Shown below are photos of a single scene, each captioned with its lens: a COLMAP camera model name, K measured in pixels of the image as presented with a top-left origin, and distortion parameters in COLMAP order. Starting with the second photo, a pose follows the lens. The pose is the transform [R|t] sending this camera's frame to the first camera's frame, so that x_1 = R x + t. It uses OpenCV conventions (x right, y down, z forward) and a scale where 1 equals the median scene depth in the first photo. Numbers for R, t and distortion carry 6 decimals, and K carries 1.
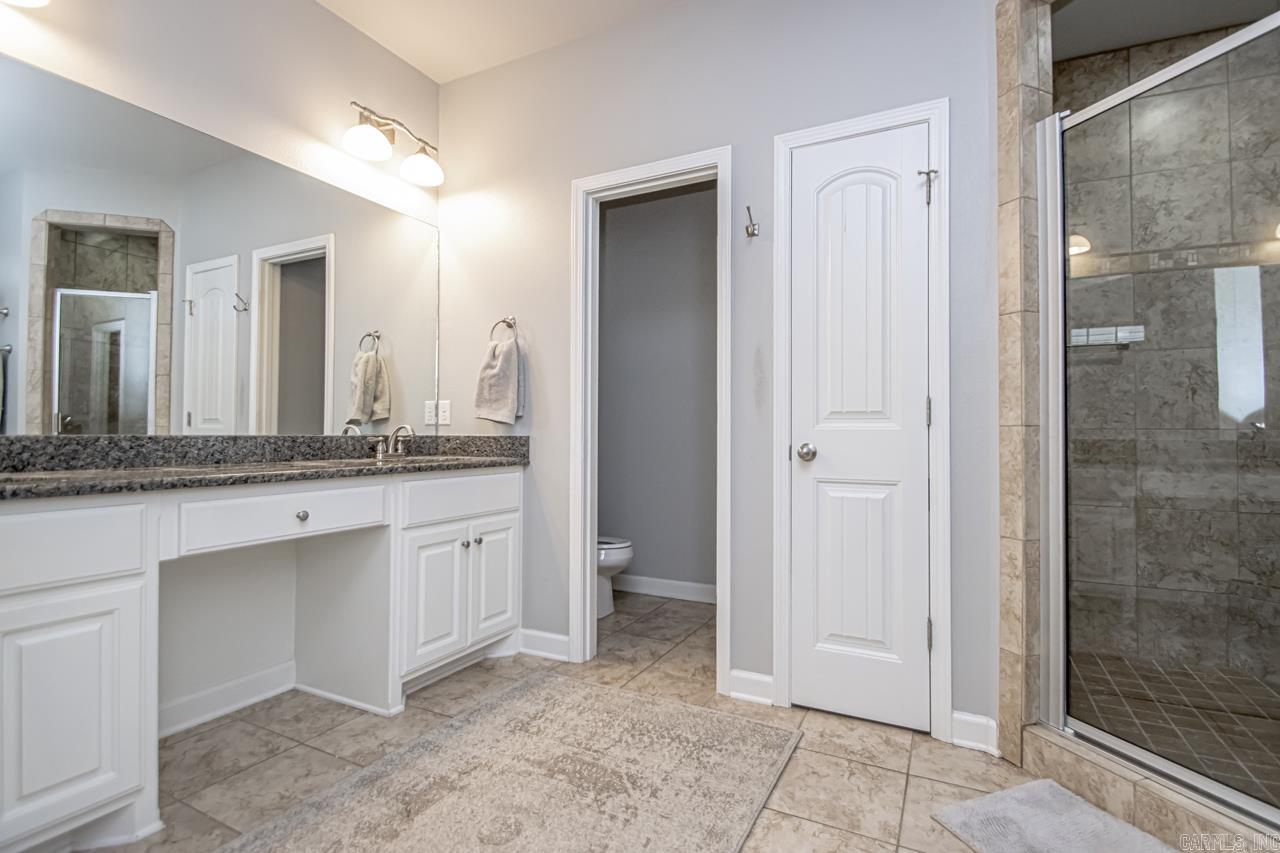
lens RADIAL K [[596.8, 0, 643.1], [0, 596.8, 421.9], [0, 0, 1]] dist [0.009641, -0.012654]
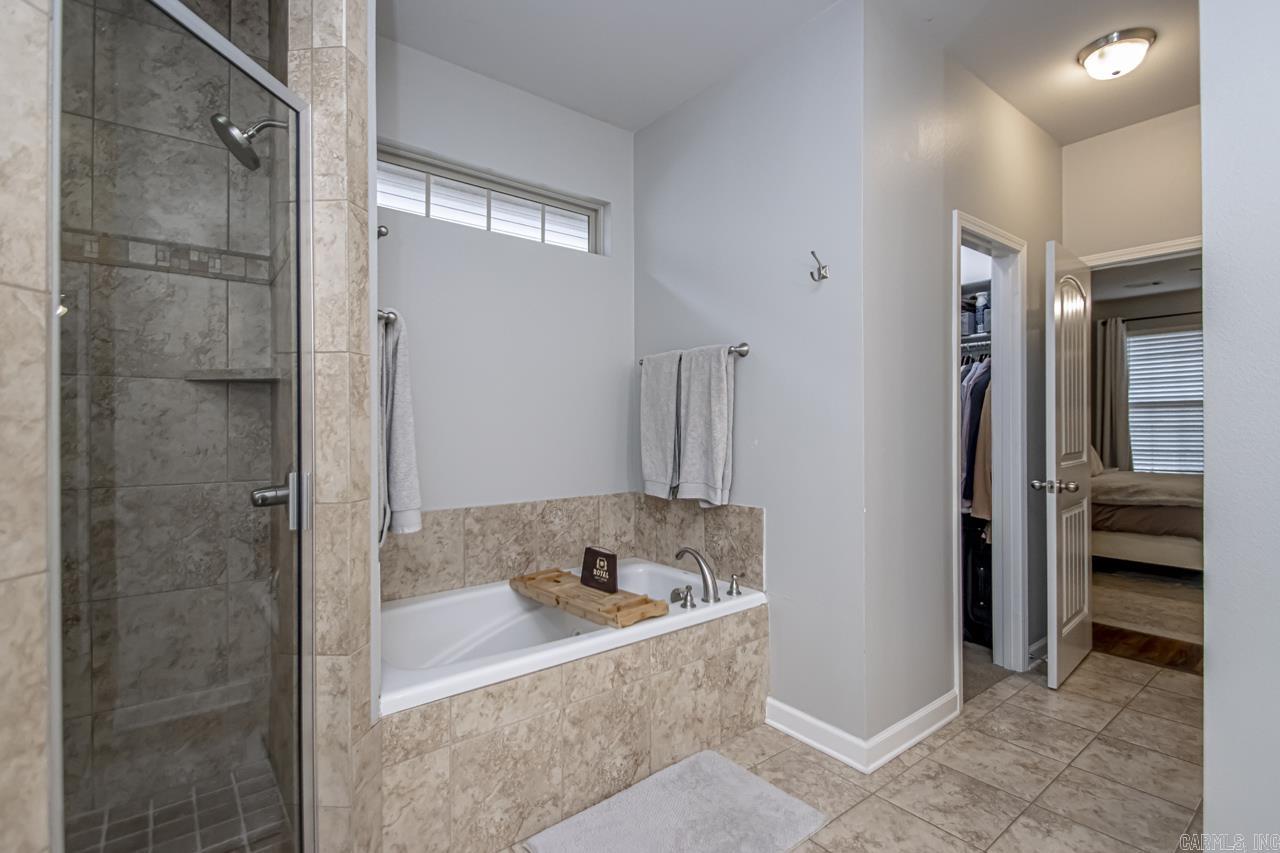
lens RADIAL K [[596.8, 0, 650.5], [0, 596.8, 423.1], [0, 0, 1]] dist [0.009641, -0.012654]
pose [[-0.917927, -0.001744, 0.396745, 0.087282], [-0.010607, 0.999741, -0.020146, -0.090567], [-0.396607, -0.022701, -0.917708, 1.190941]]
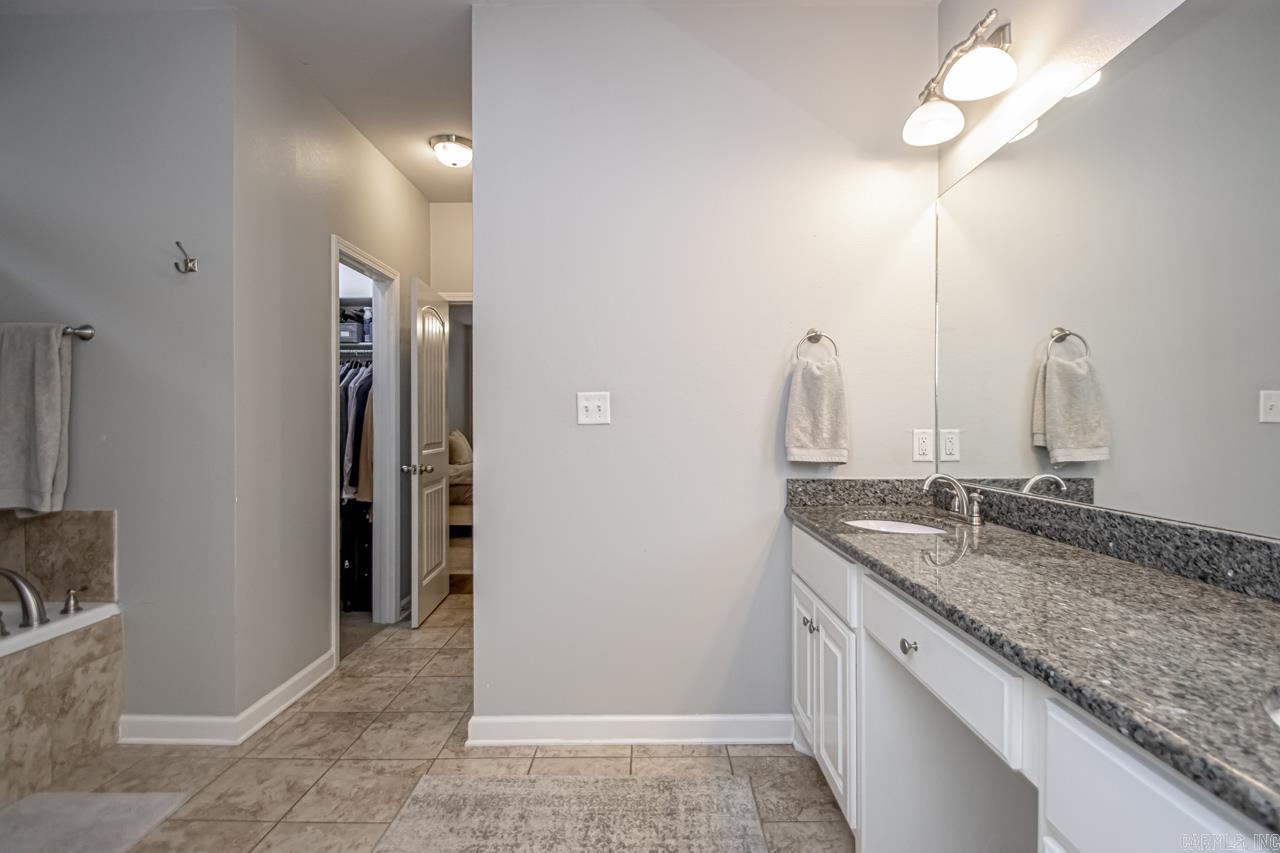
lens RADIAL K [[596.8, 0, 645.3], [0, 596.8, 426.1], [0, 0, 1]] dist [0.009641, -0.012654]
pose [[-0.887688, -0.004128, -0.460427, -0.011334], [0.005145, 0.999808, -0.018883, -0.072711], [0.460416, -0.019131, -0.887497, 1.428851]]
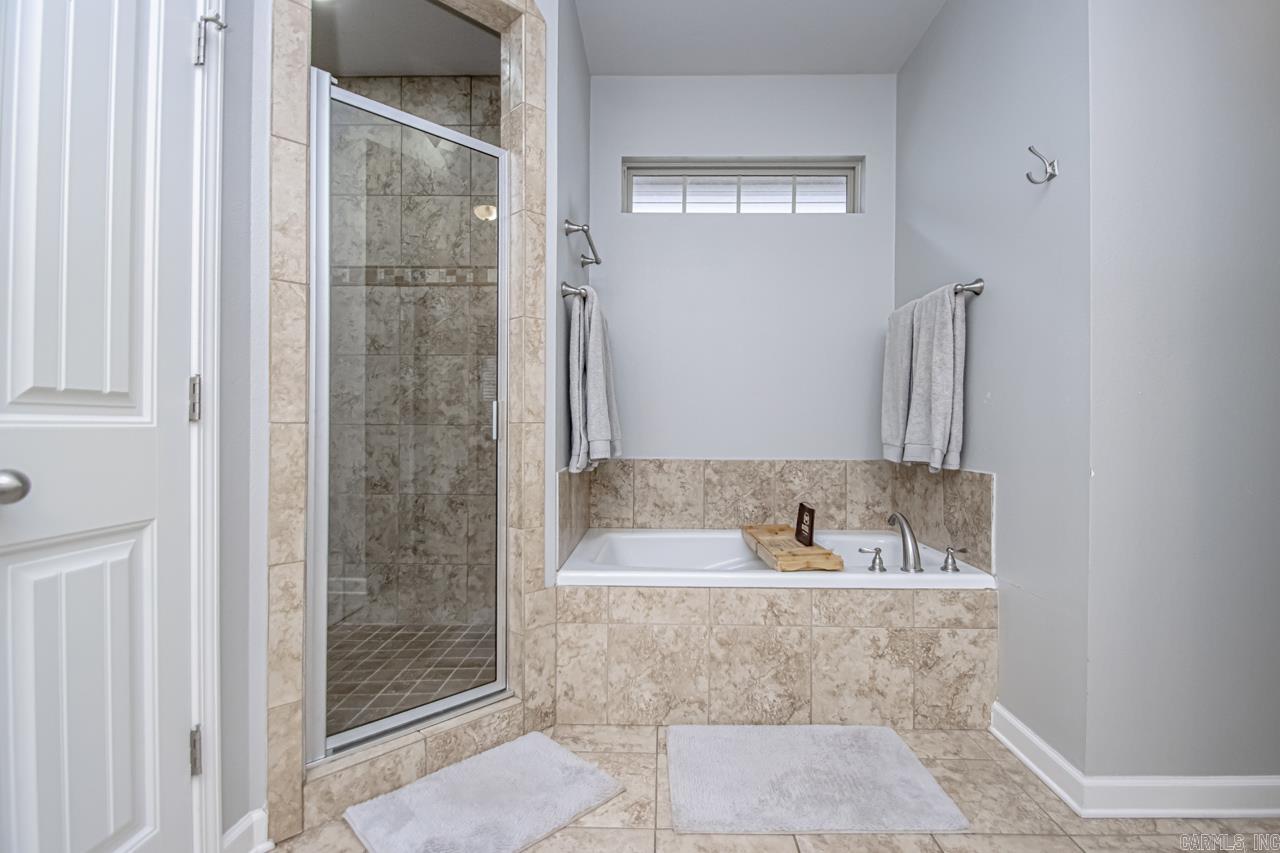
lens RADIAL K [[596.8, 0, 662.6], [0, 596.8, 429.8], [0, 0, 1]] dist [0.009641, -0.012654]
pose [[-0.447020, -0.012308, 0.894439, -0.324717], [-0.026679, 0.999644, 0.000422, 0.001978], [-0.894126, -0.023674, -0.447189, 0.911507]]
